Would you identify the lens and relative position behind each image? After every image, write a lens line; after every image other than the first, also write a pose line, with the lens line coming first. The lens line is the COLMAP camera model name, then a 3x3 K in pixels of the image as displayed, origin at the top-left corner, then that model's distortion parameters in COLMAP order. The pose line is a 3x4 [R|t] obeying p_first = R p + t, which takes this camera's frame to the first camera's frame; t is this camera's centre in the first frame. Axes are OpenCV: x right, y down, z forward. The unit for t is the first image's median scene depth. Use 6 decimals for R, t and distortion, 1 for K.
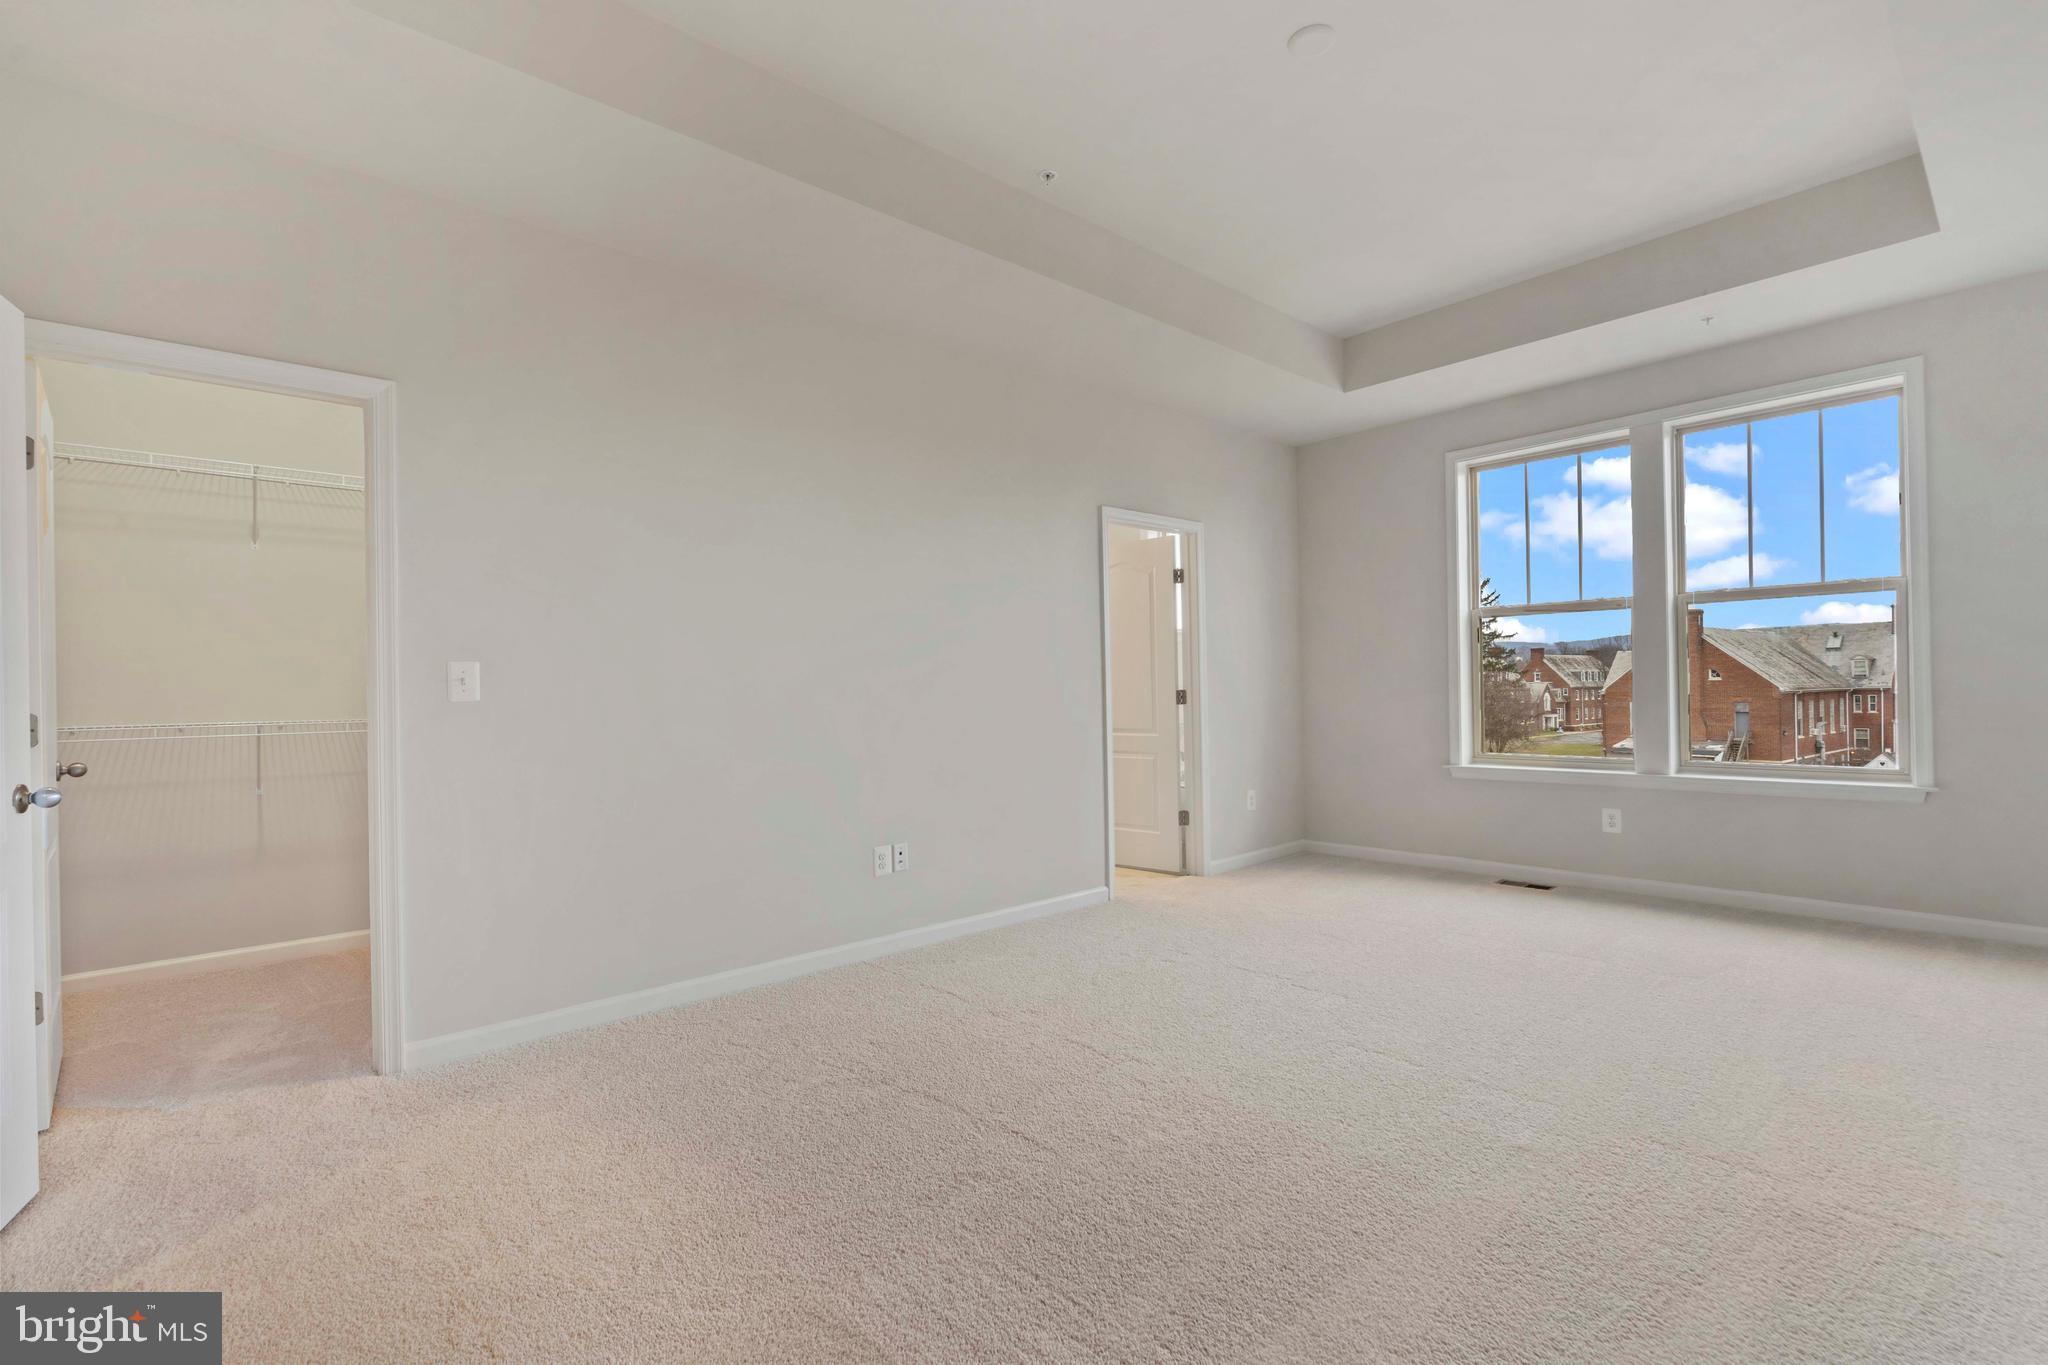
lens RADIAL K [[934.7, 0, 1040.3], [0, 934.7, 680.3], [0, 0, 1]] dist [-0.009017, 0.003086]
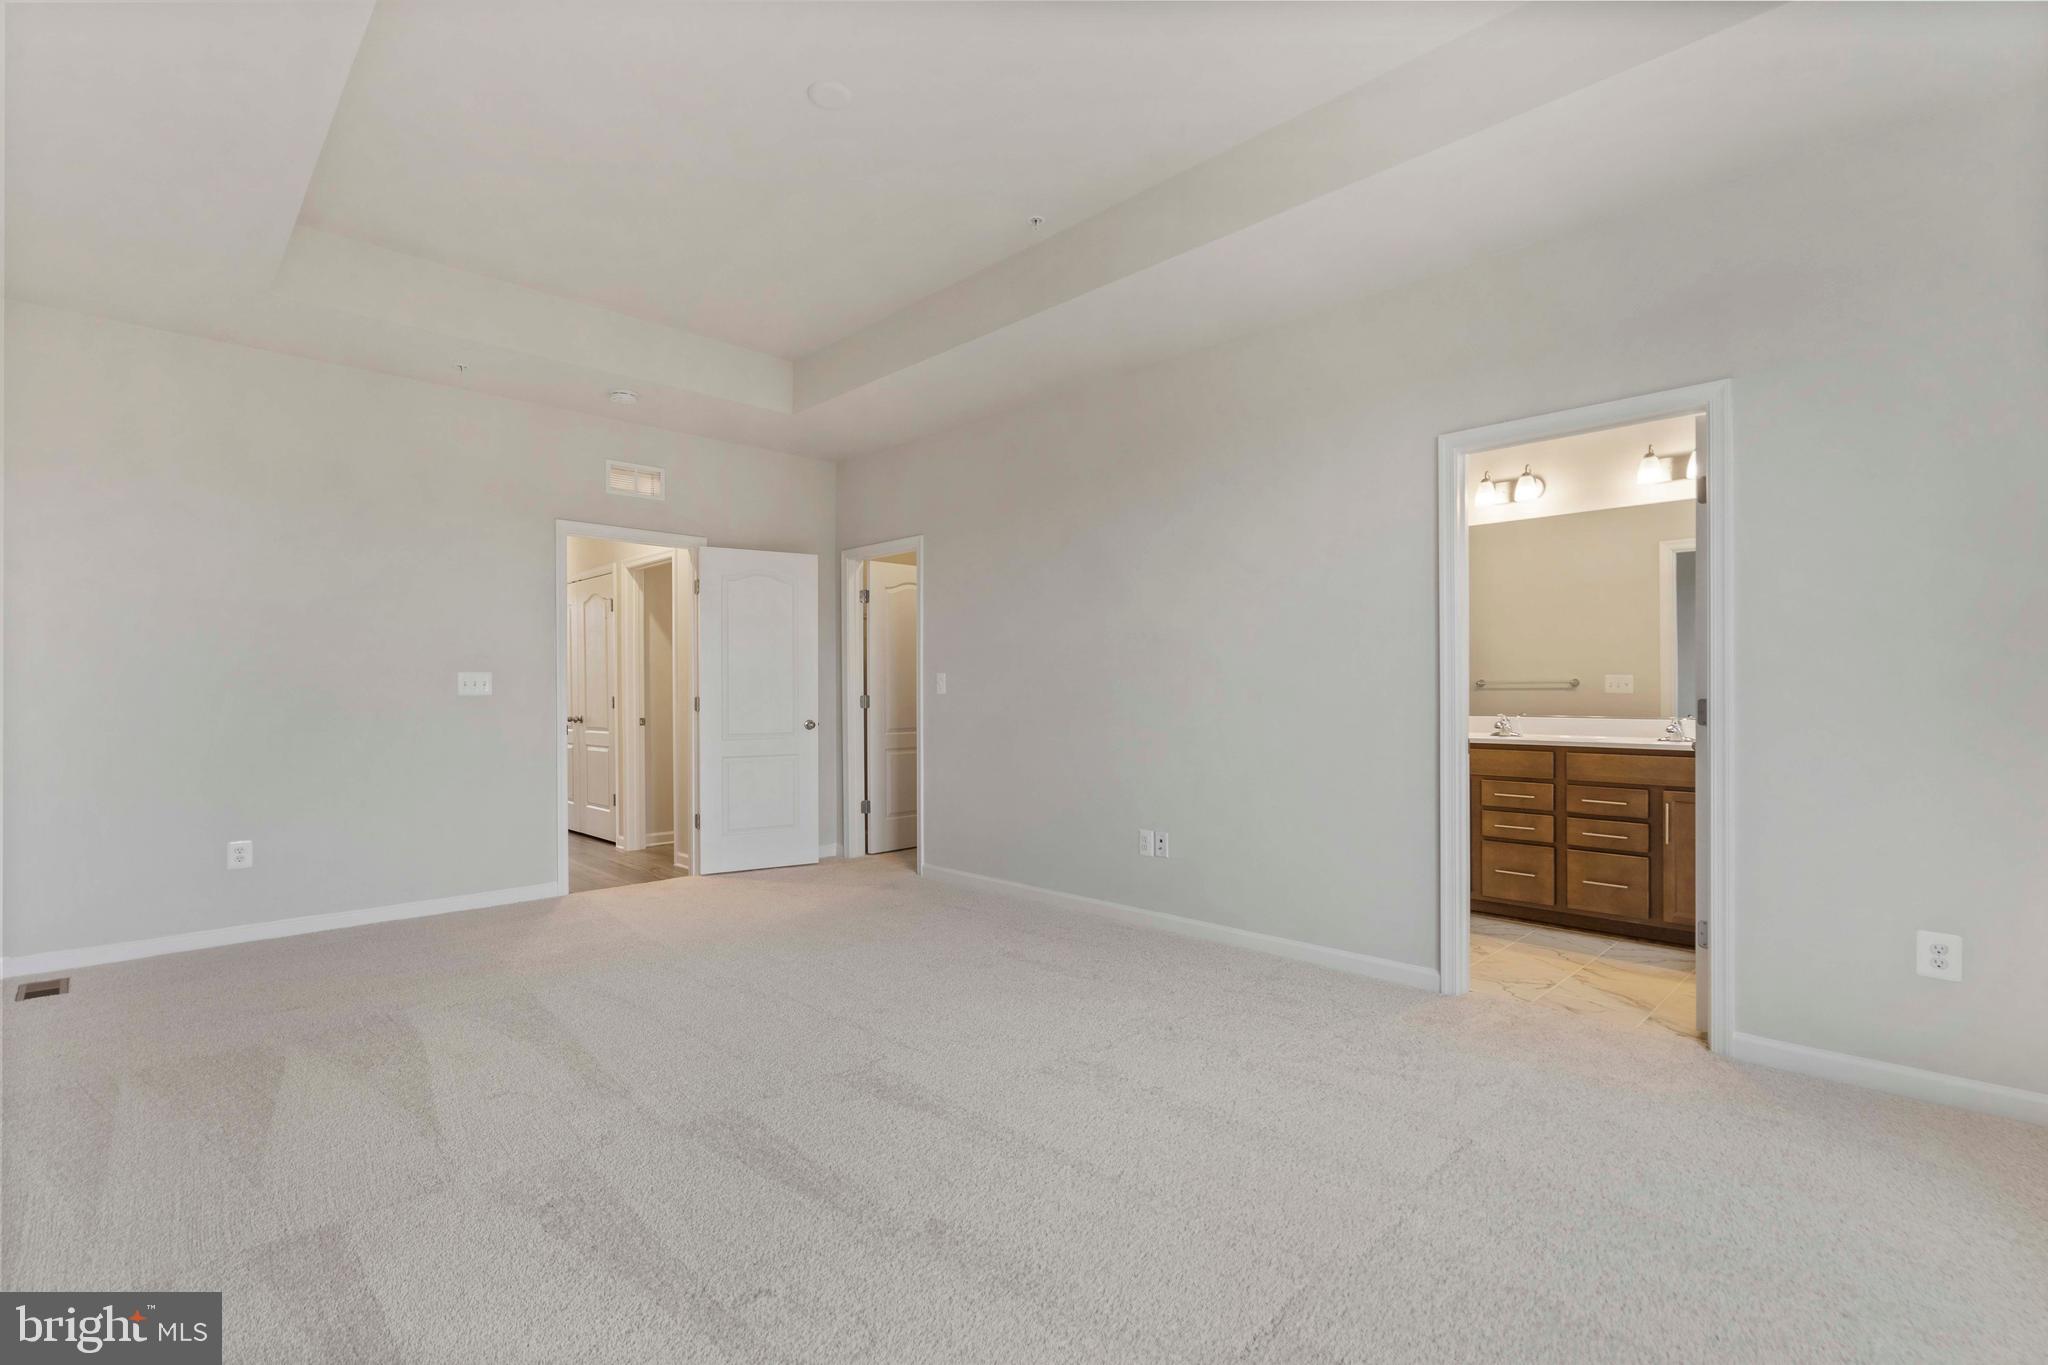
lens RADIAL K [[934.7, 0, 1027.1], [0, 934.7, 683.4], [0, 0, 1]] dist [-0.009017, 0.003086]
pose [[0.035452, 0.001880, -0.999370, 0.960035], [-0.000856, 0.999998, 0.001851, -0.004097], [0.999371, 0.000790, 0.035453, 0.805618]]
